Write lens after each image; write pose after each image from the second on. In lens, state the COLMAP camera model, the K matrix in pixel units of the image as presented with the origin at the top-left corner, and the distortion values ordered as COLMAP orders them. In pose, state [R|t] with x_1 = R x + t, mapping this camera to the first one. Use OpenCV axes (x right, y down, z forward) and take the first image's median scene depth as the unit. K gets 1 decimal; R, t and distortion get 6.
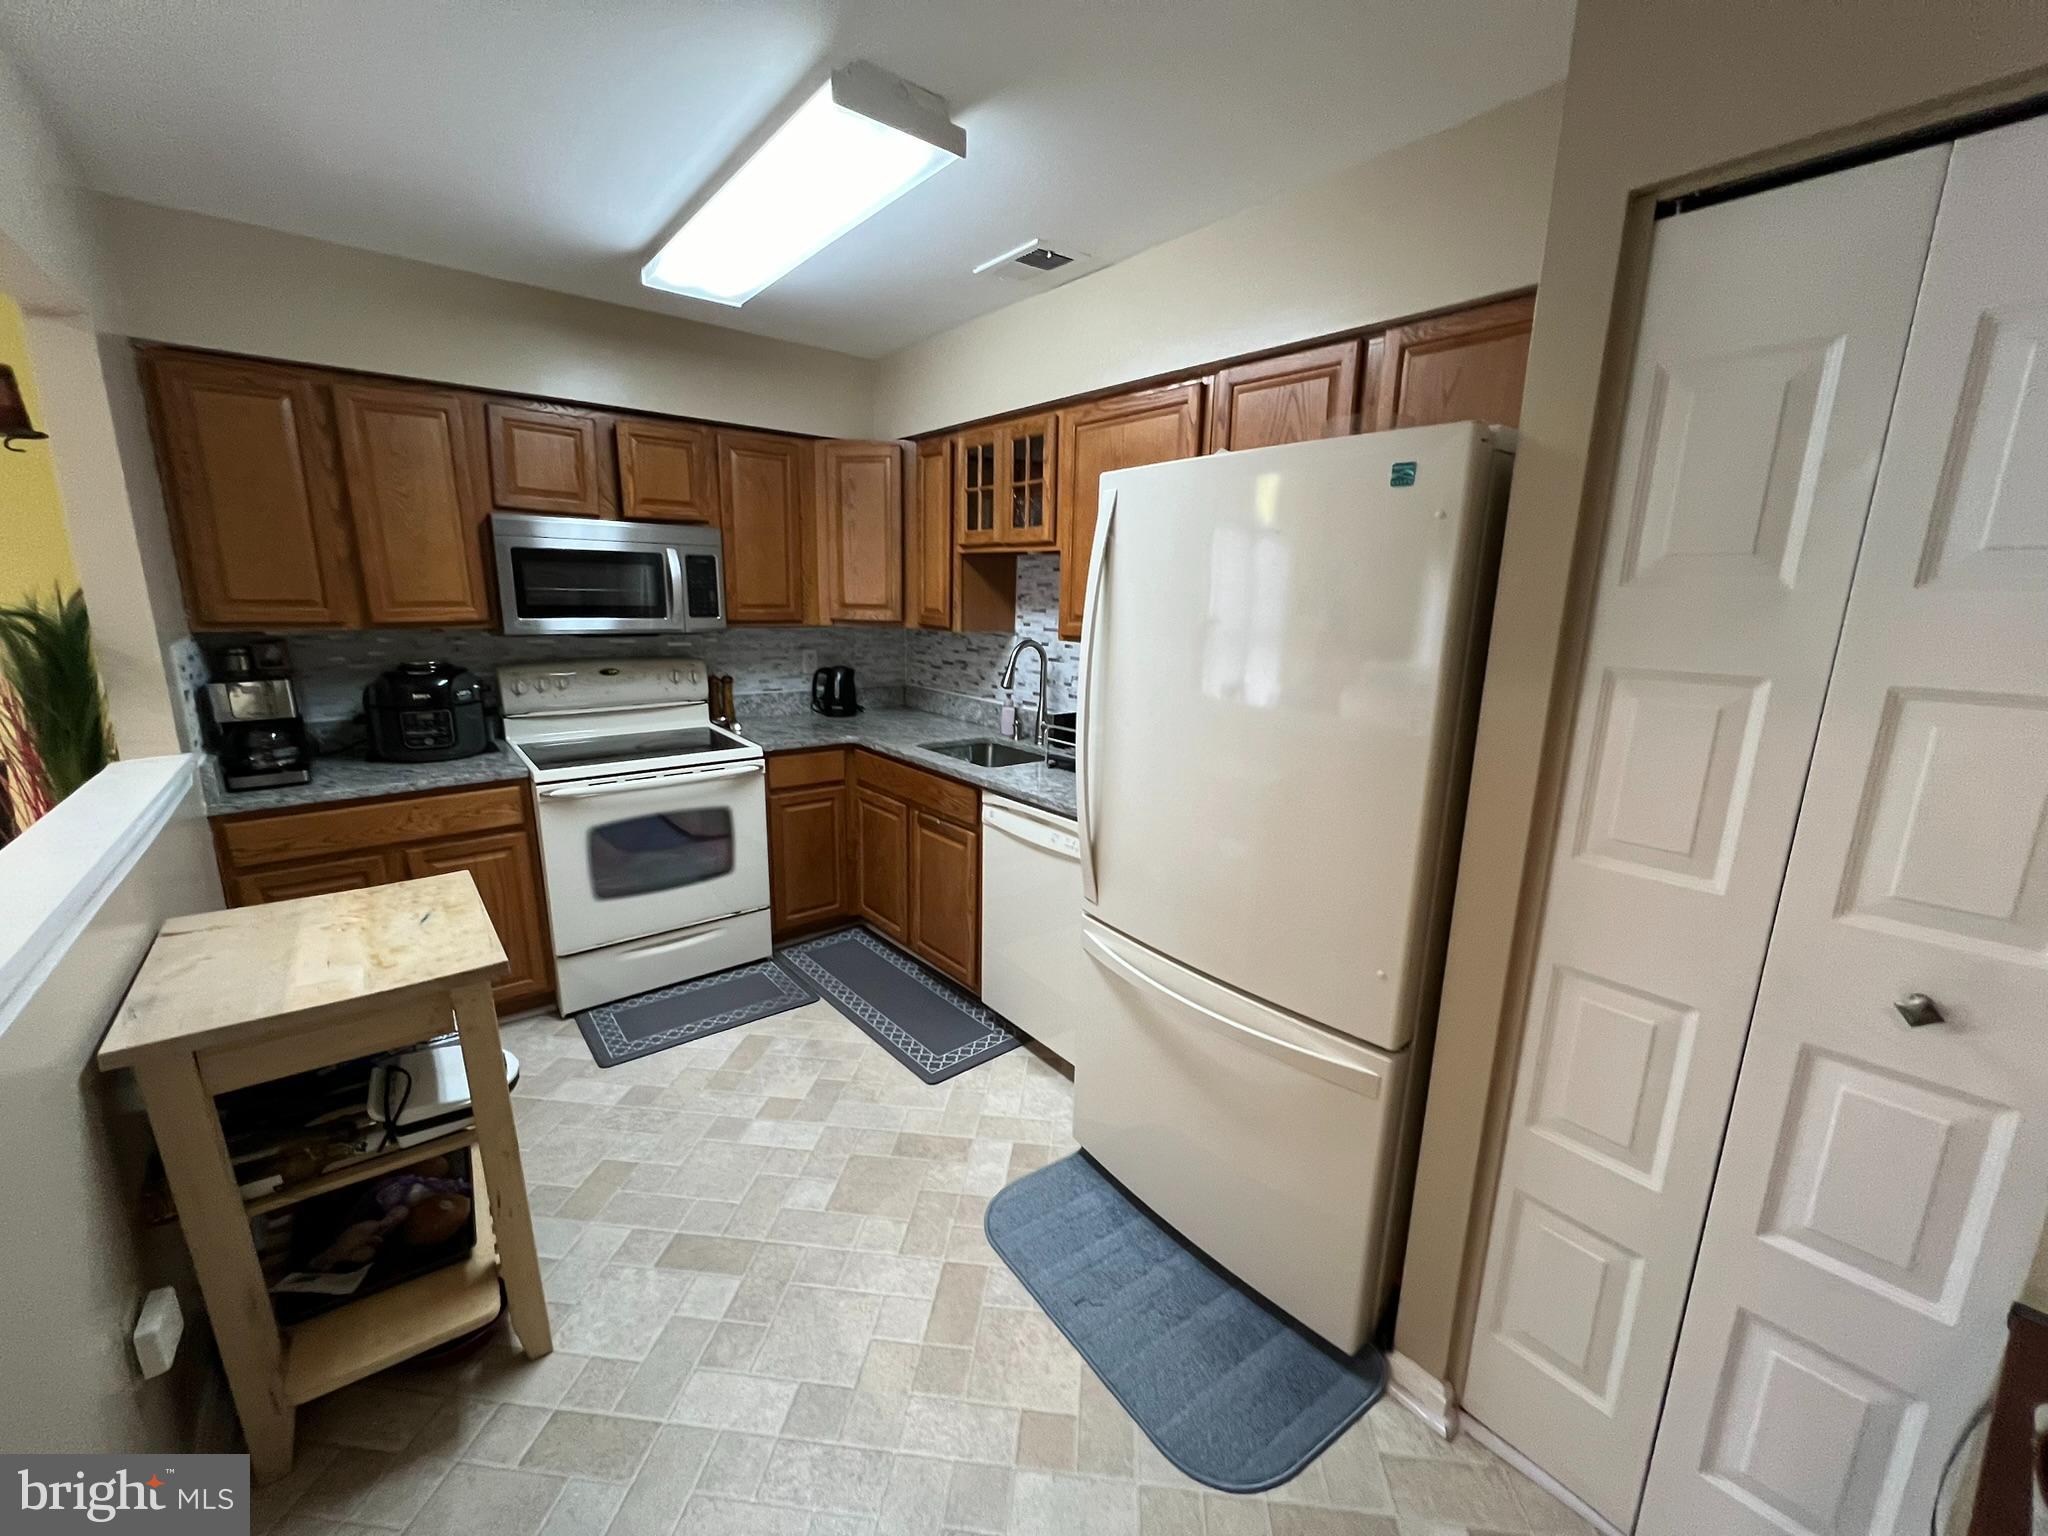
lens RADIAL K [[815.8, 0, 1017.2], [0, 815.8, 772.6], [0, 0, 1]] dist [0.001203, -0.000447]
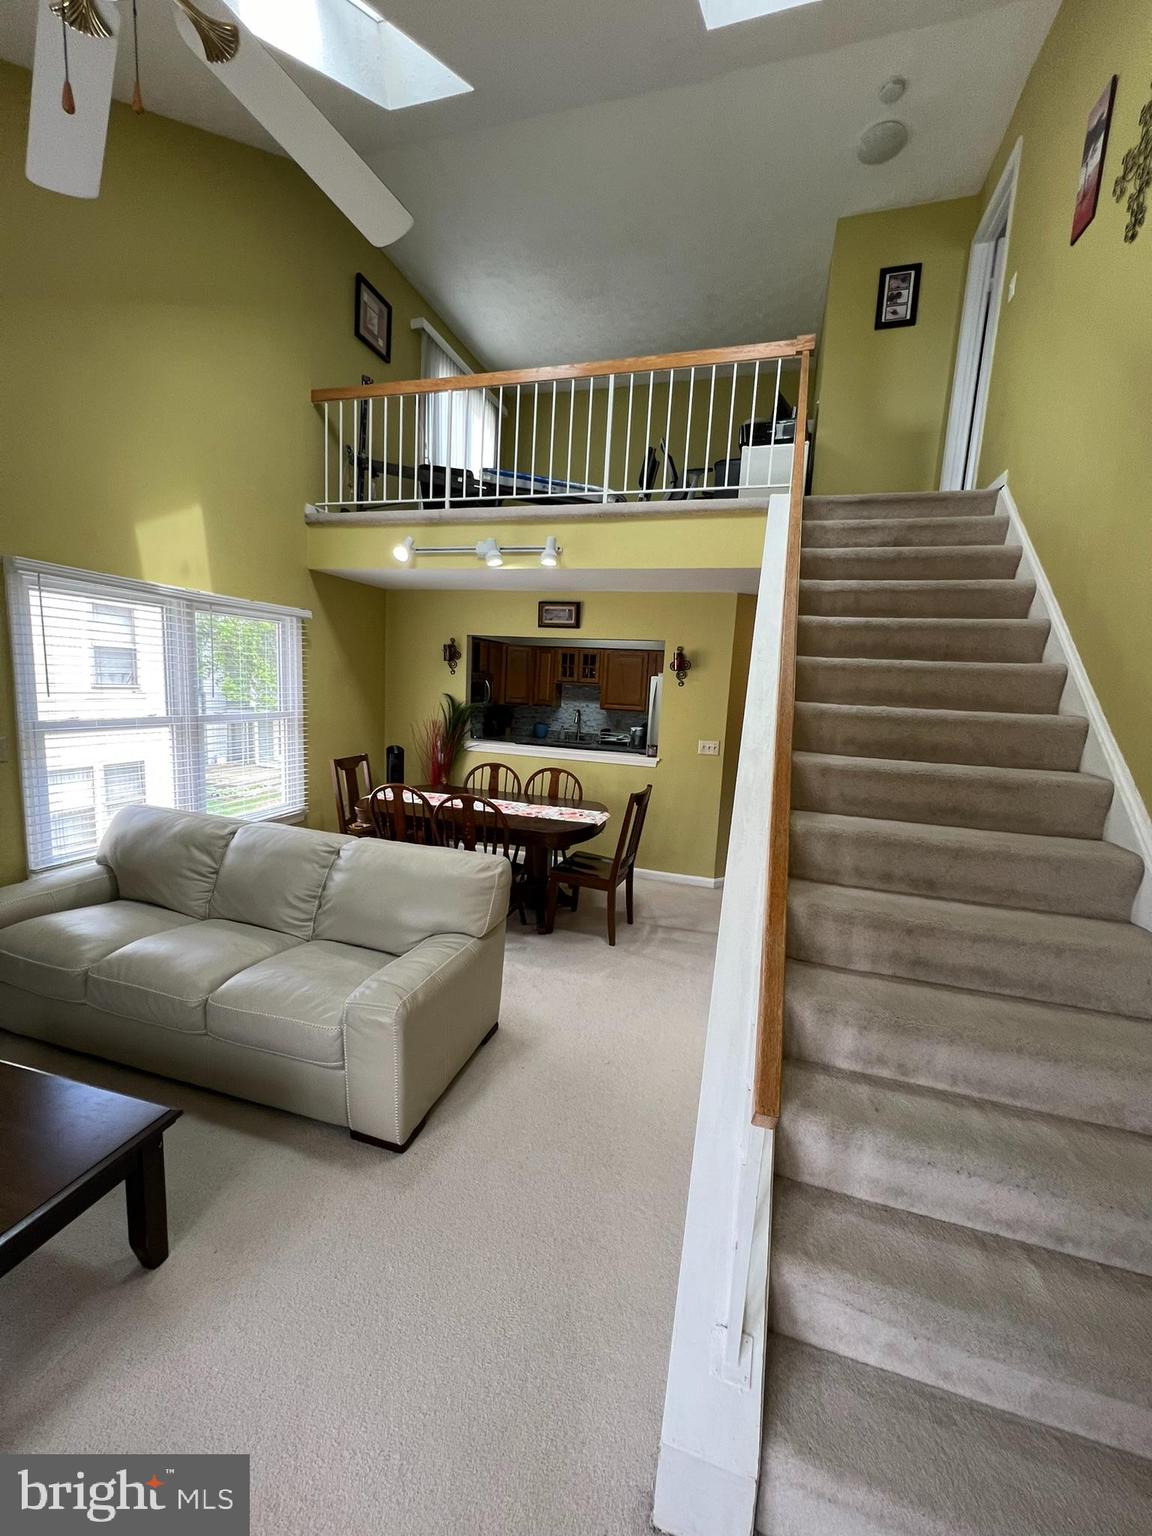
lens RADIAL K [[611.8, 0, 570.6], [0, 611.8, 765.9], [0, 0, 1]] dist [0.001203, -0.000447]
pose [[0.820075, -0.054763, 0.569629, -1.721420], [0.092211, 0.995048, -0.037091, 0.188070], [-0.564777, 0.082943, 0.821064, -1.217089]]
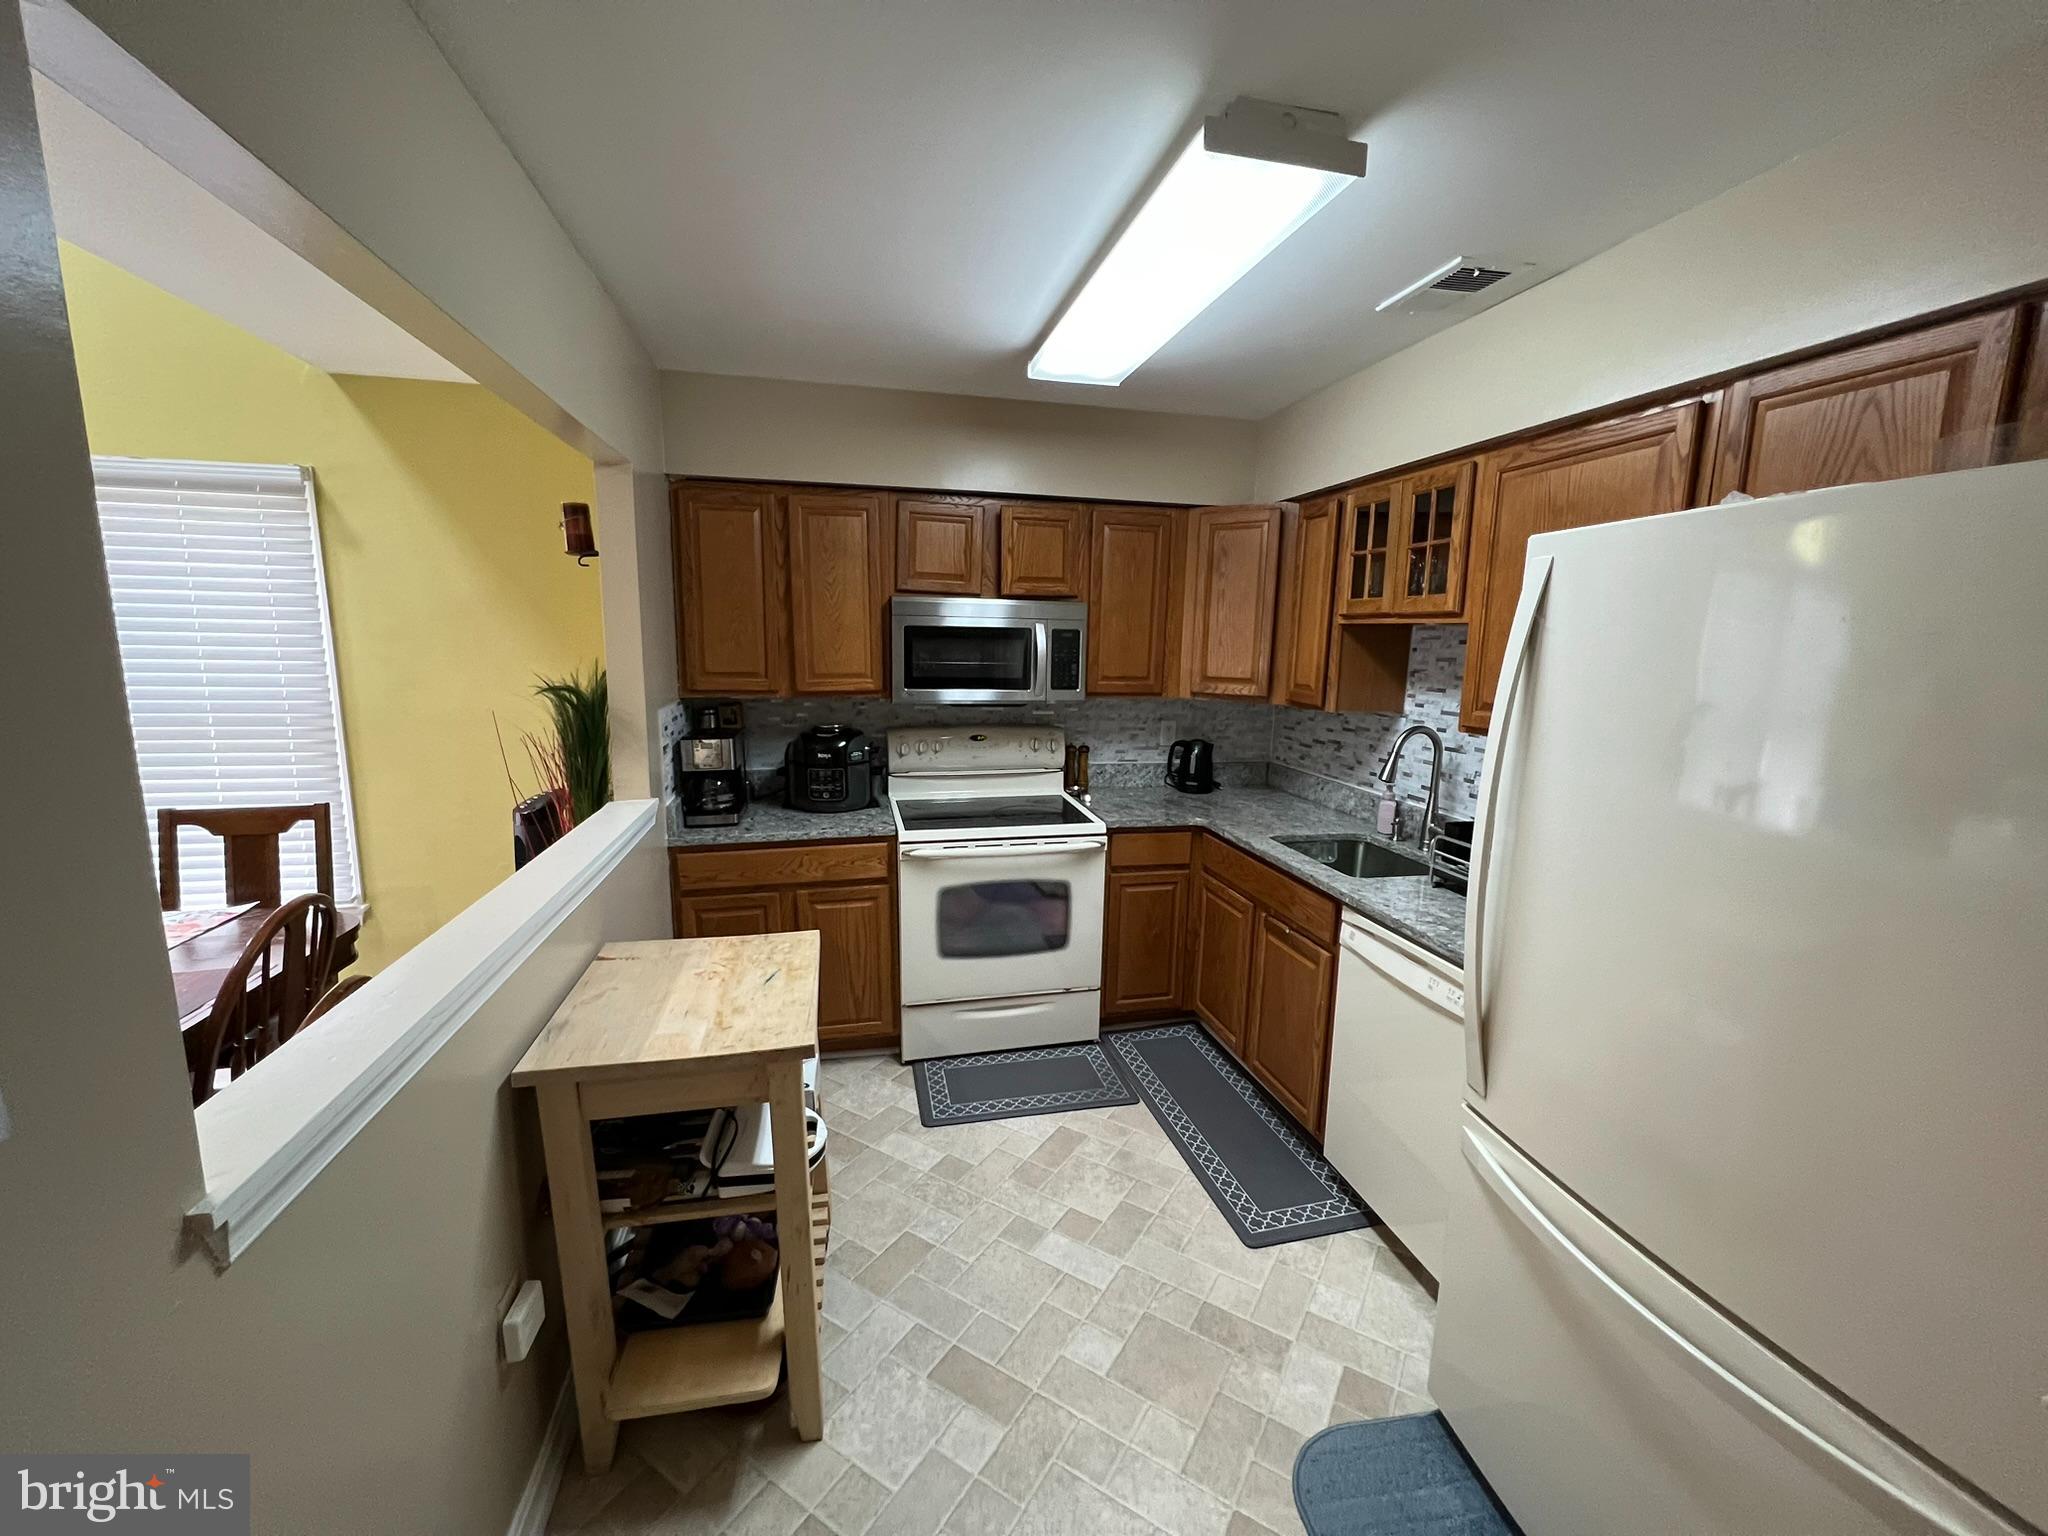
lens RADIAL K [[815.8, 0, 1021.4], [0, 815.8, 772.9], [0, 0, 1]] dist [0.001203, -0.000447]
pose [[0.899314, 0.068309, -0.431935, 0.013927], [-0.095148, 0.994626, -0.040808, -0.049140], [0.426826, 0.077797, 0.900981, 0.089004]]
